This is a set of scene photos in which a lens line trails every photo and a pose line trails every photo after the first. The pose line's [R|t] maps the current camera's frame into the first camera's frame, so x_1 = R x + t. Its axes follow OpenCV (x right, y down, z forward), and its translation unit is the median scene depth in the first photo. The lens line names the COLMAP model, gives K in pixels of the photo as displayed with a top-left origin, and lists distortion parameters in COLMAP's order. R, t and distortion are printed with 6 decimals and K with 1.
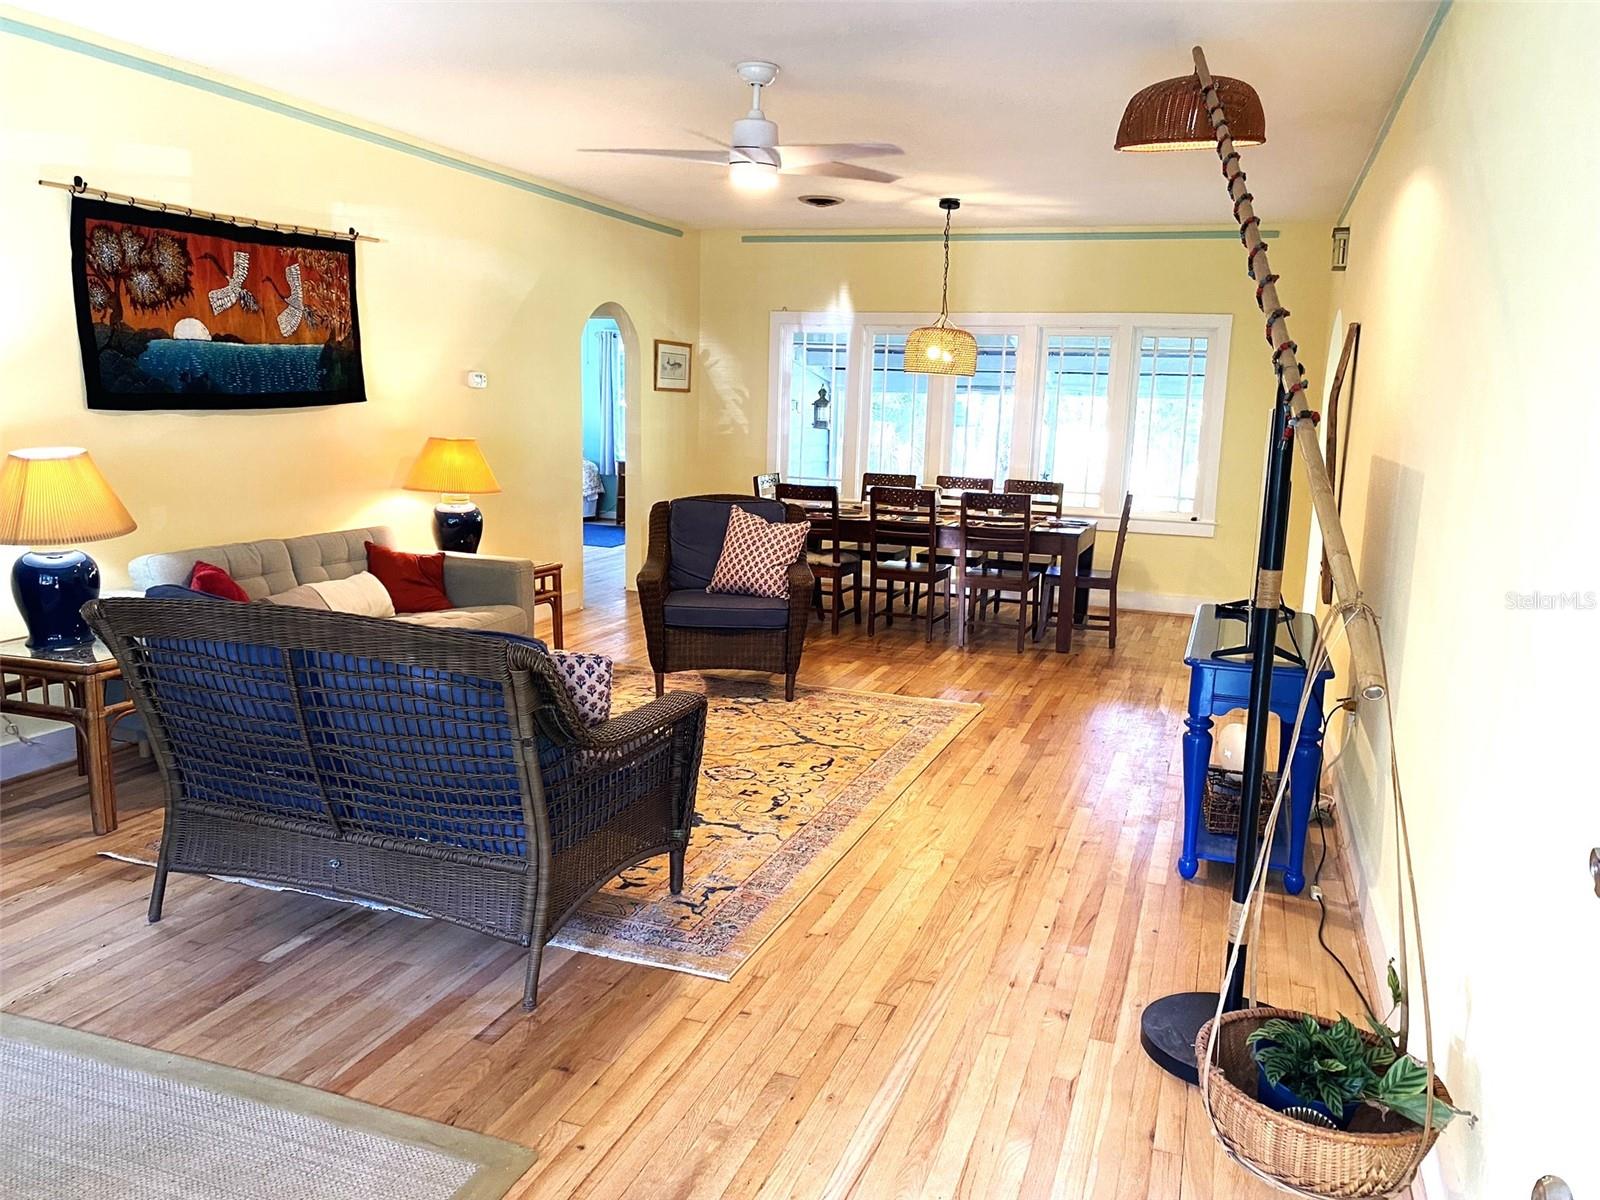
lens RADIAL K [[1217.0, 0, 795.9], [0, 1217.0, 599.1], [0, 0, 1]] dist [0.049414, -0.066252]
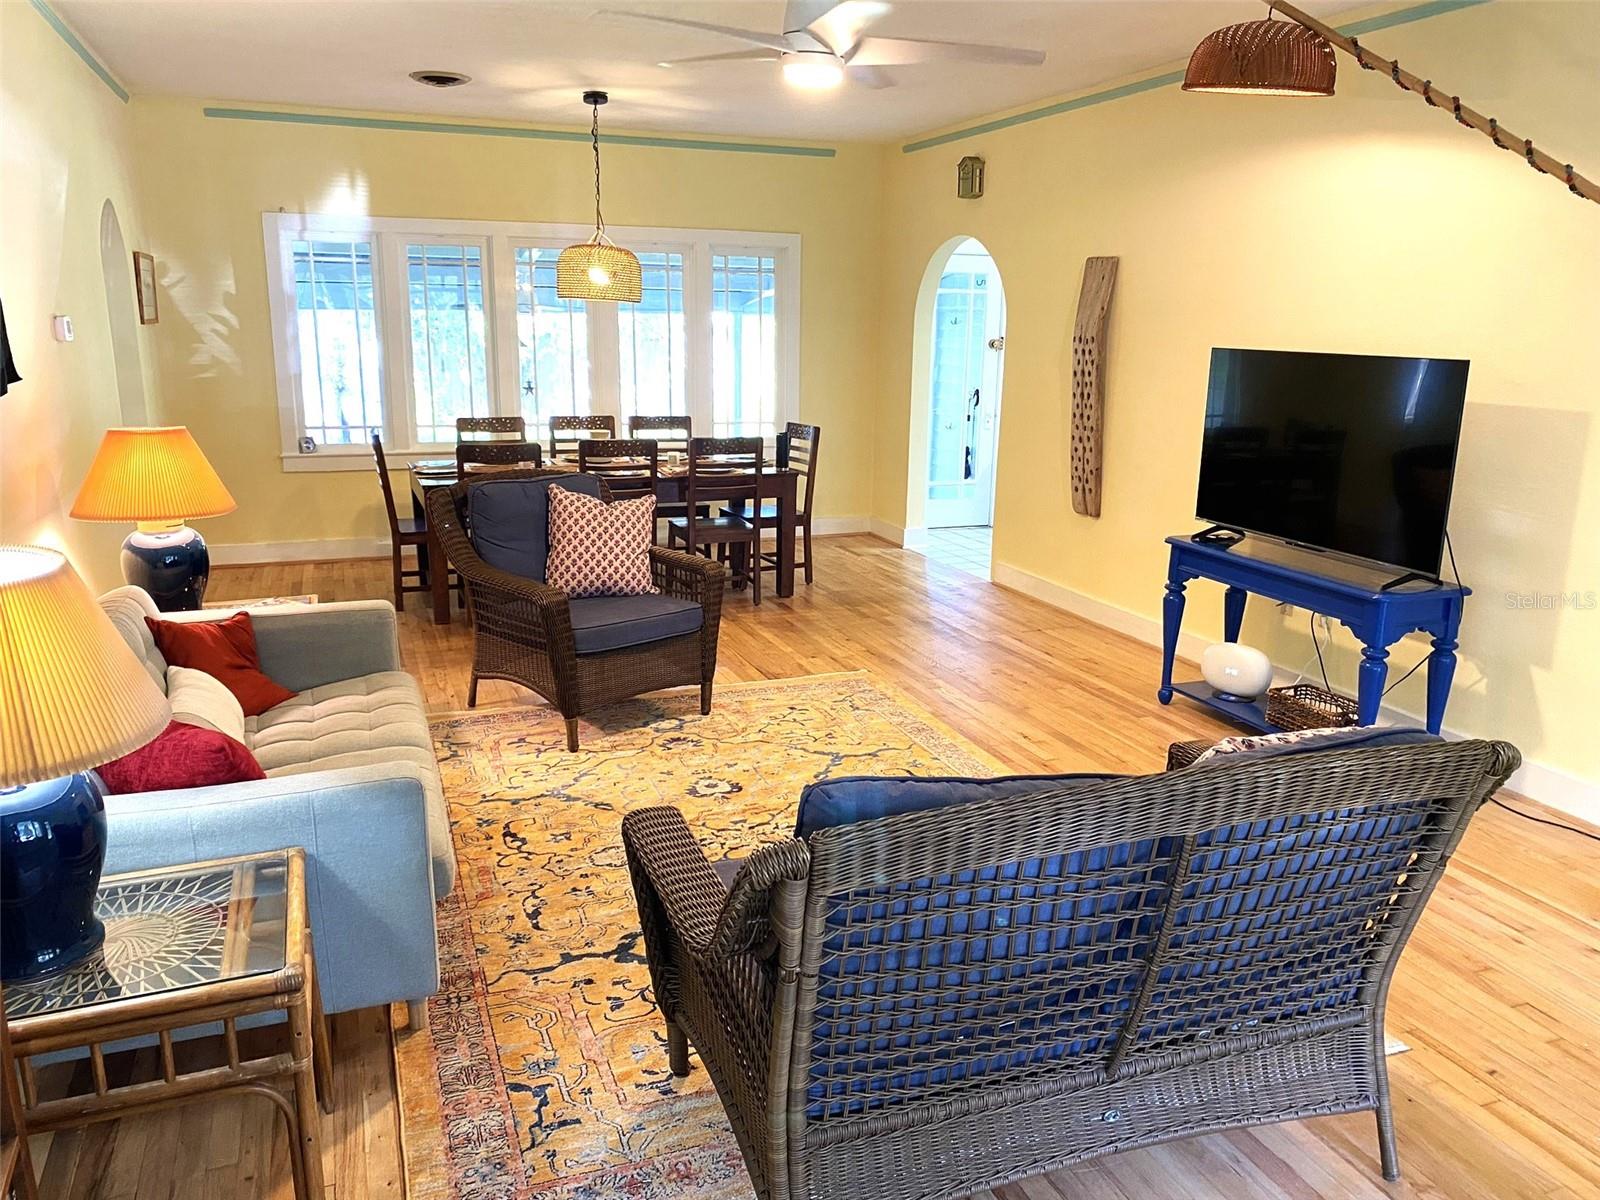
lens RADIAL K [[1217.0, 0, 810.3], [0, 1217.0, 605.4], [0, 0, 1]] dist [0.049414, -0.066252]
pose [[0.751724, -0.174358, 0.636011, -0.479919], [0.117242, 0.984387, 0.131290, -0.092718], [-0.648972, -0.024127, 0.760429, 0.327843]]
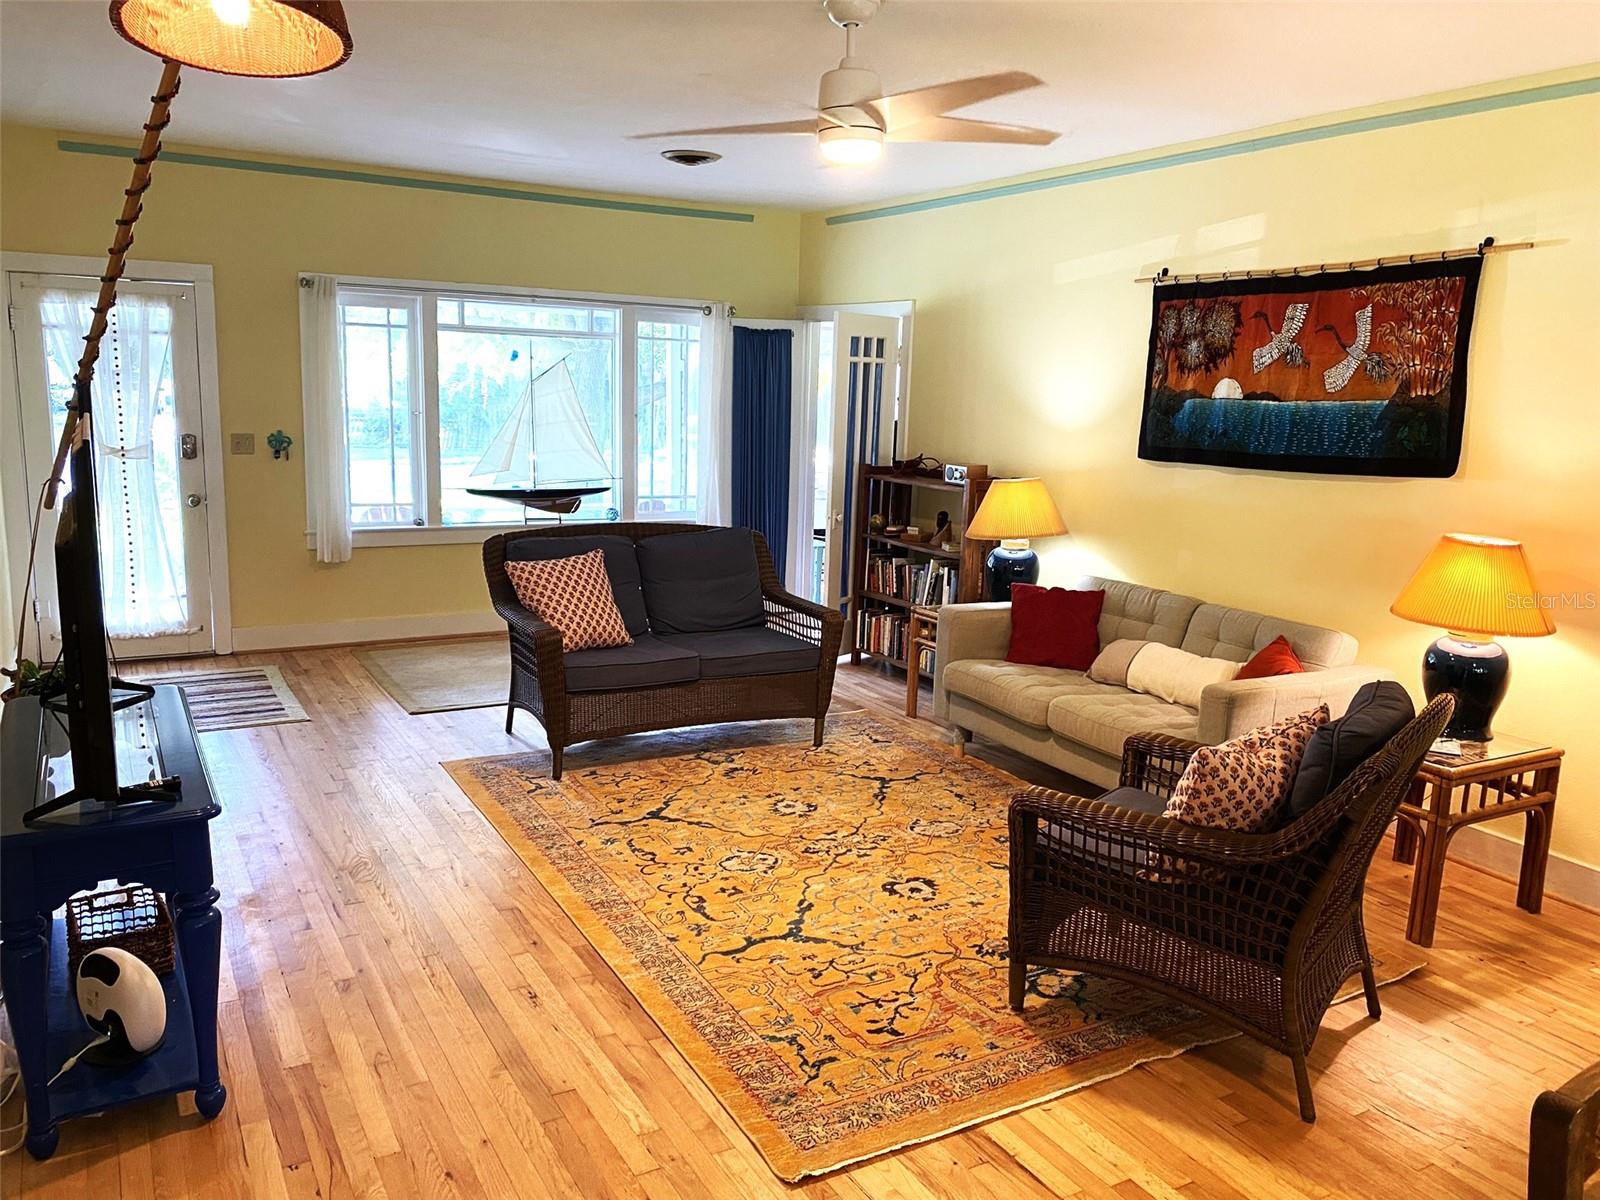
lens RADIAL K [[1217.0, 0, 813.5], [0, 1217.0, 592.0], [0, 0, 1]] dist [0.049414, -0.066252]
pose [[-0.636727, 0.079649, -0.766965, 0.470290], [-0.180577, 0.951590, 0.248735, -0.219911], [0.749647, 0.296872, -0.591520, 1.229371]]
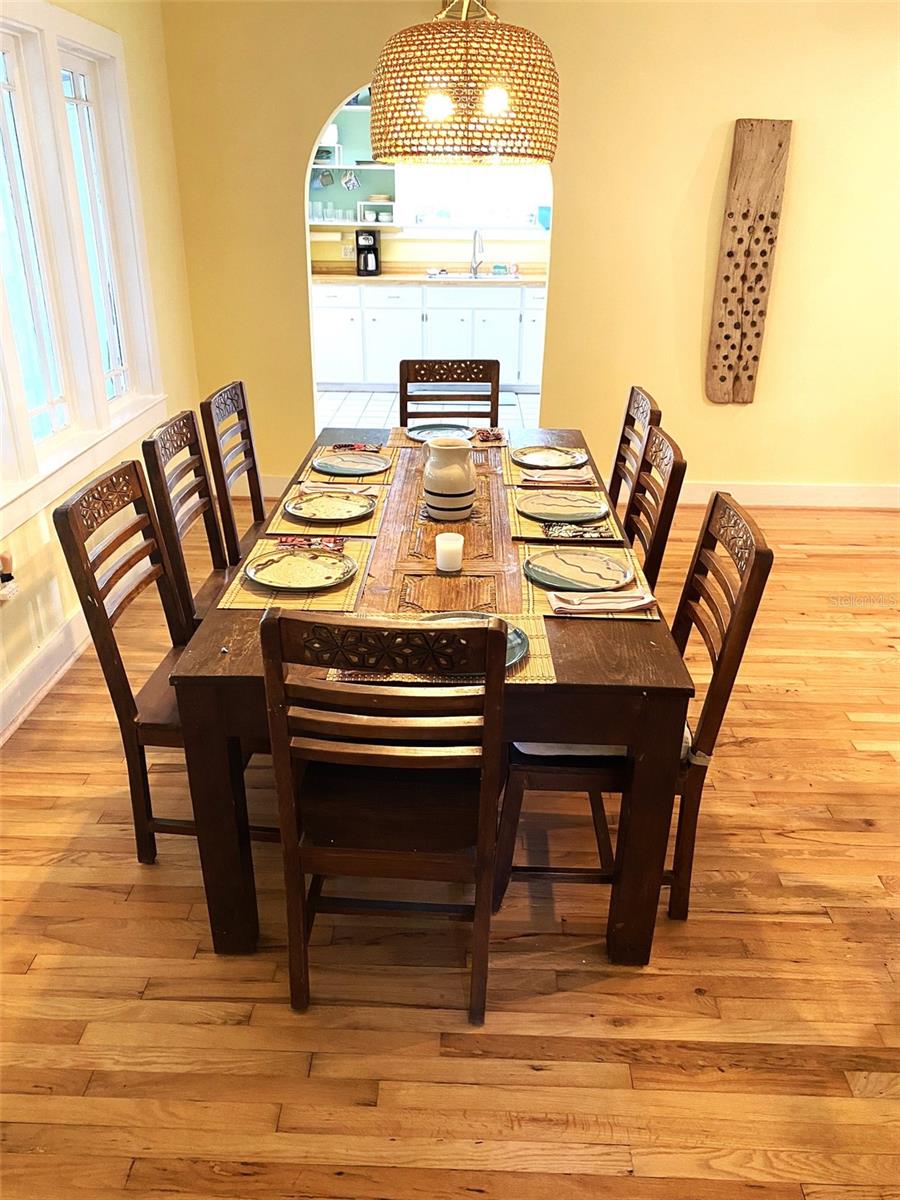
lens RADIAL K [[912.8, 0, 449.8], [0, 912.8, 589.5], [0, 0, 1]] dist [0.049414, -0.066252]
pose [[-0.310998, -0.417004, 0.854042, -0.259241], [0.131684, 0.871030, 0.473251, -0.277628], [-0.941244, 0.259644, -0.215976, 1.484699]]
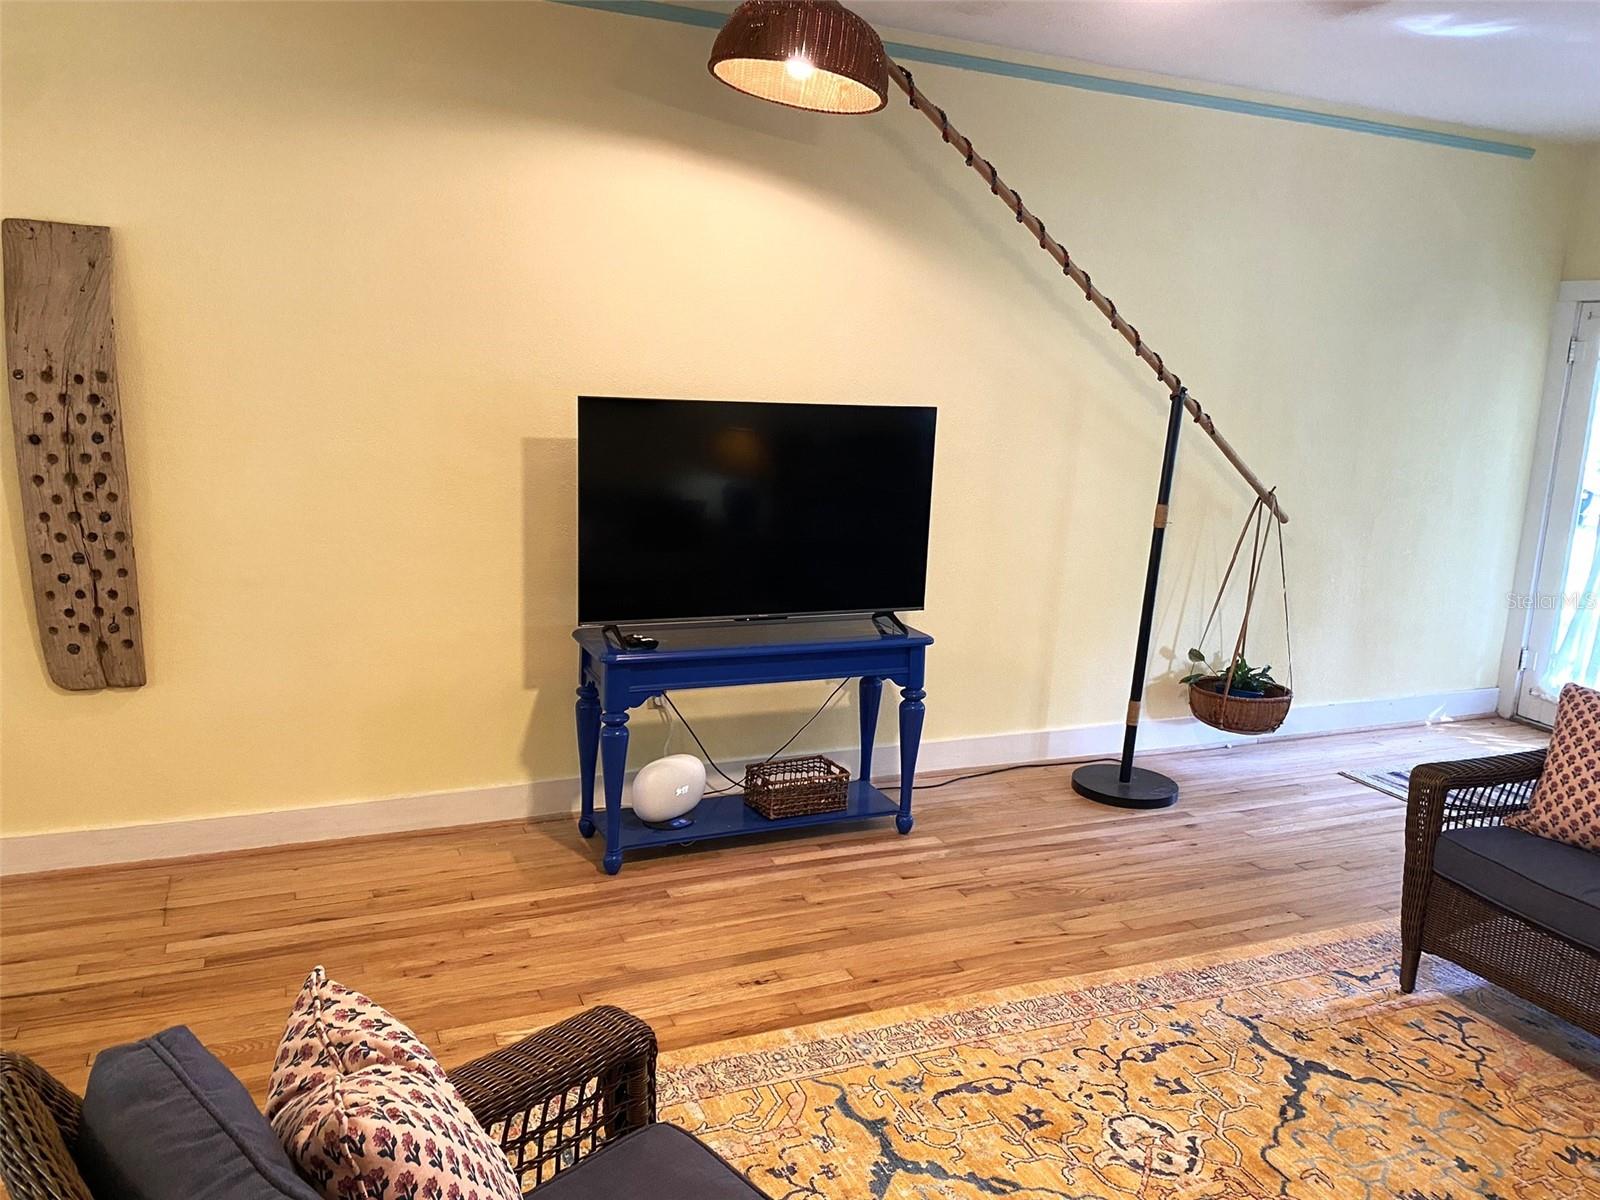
lens RADIAL K [[1217.0, 0, 806.3], [0, 1217.0, 600.8], [0, 0, 1]] dist [0.049414, -0.066252]
pose [[-0.689512, -0.206402, 0.694242, -0.229649], [0.052411, 0.941802, 0.332056, -0.228662], [-0.722375, 0.265343, -0.638566, 1.150665]]
